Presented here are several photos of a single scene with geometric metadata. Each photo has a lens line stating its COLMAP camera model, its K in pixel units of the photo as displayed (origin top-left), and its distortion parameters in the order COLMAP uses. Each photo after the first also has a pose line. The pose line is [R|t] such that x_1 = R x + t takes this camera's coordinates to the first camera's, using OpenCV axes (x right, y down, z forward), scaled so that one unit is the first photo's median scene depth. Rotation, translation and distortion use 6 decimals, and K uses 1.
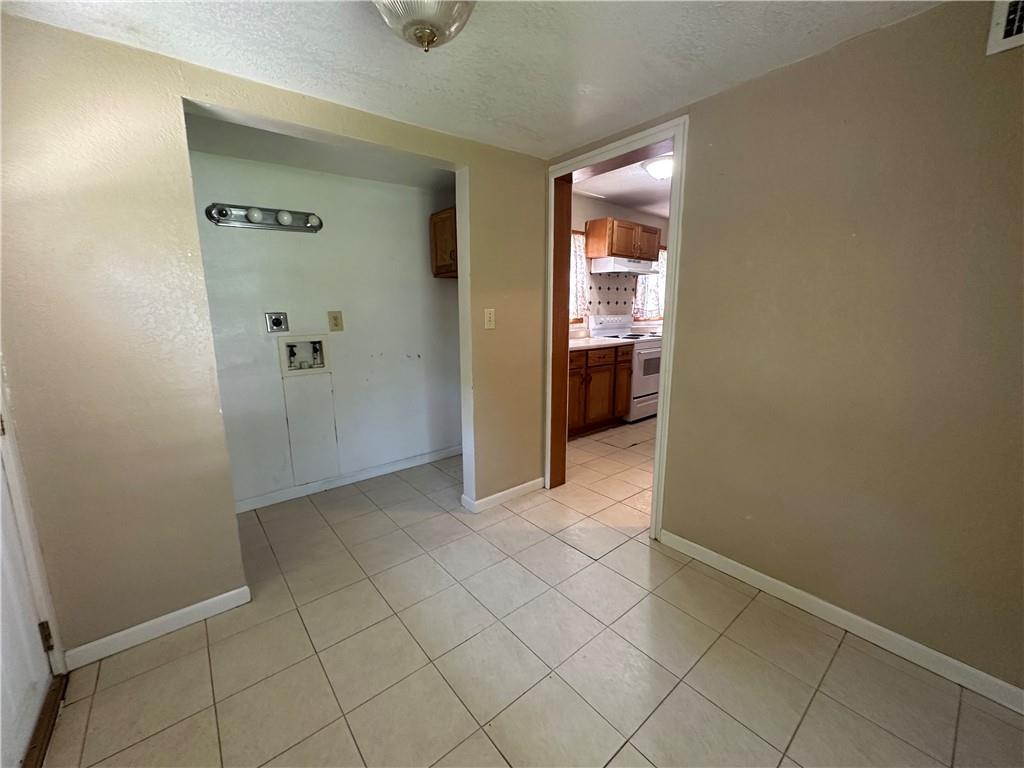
lens RADIAL K [[406.7, 0, 512.0], [0, 406.7, 384.0], [0, 0, 1]] dist [-0.003805, -0.000477]
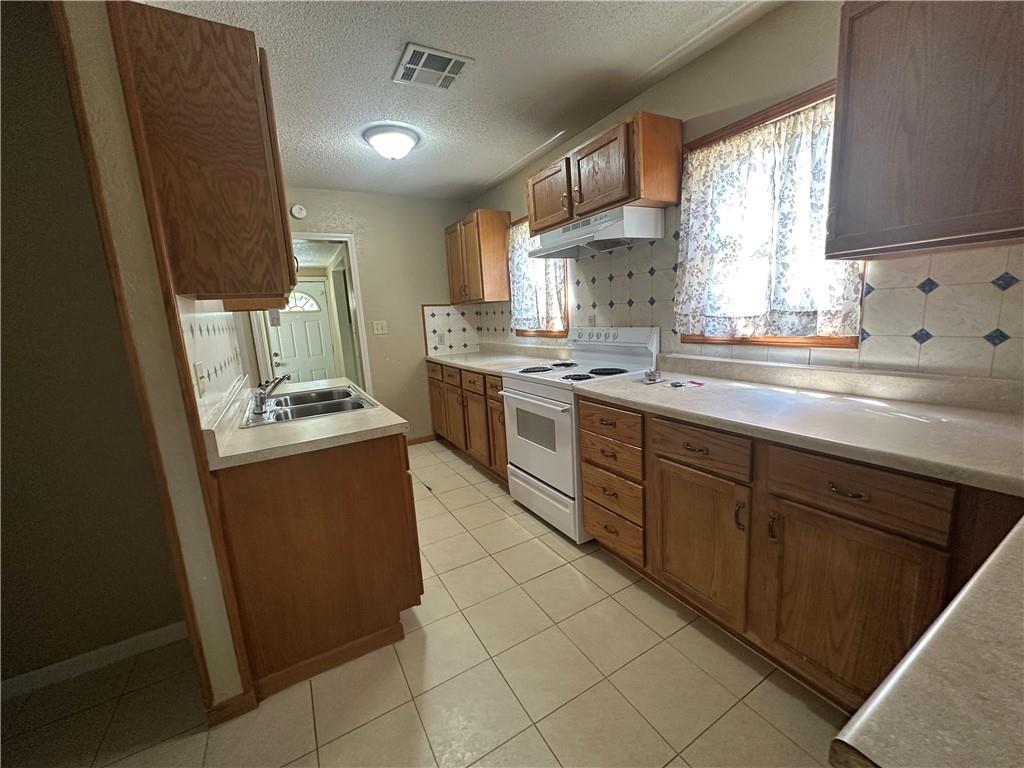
lens RADIAL K [[406.7, 0, 512.0], [0, 406.7, 384.0], [0, 0, 1]] dist [-0.003805, -0.000477]
pose [[-0.164908, 0.179965, -0.969752, 0.847621], [-0.125198, 0.971440, 0.201568, -0.201311], [0.978331, 0.154651, -0.137667, 1.023038]]
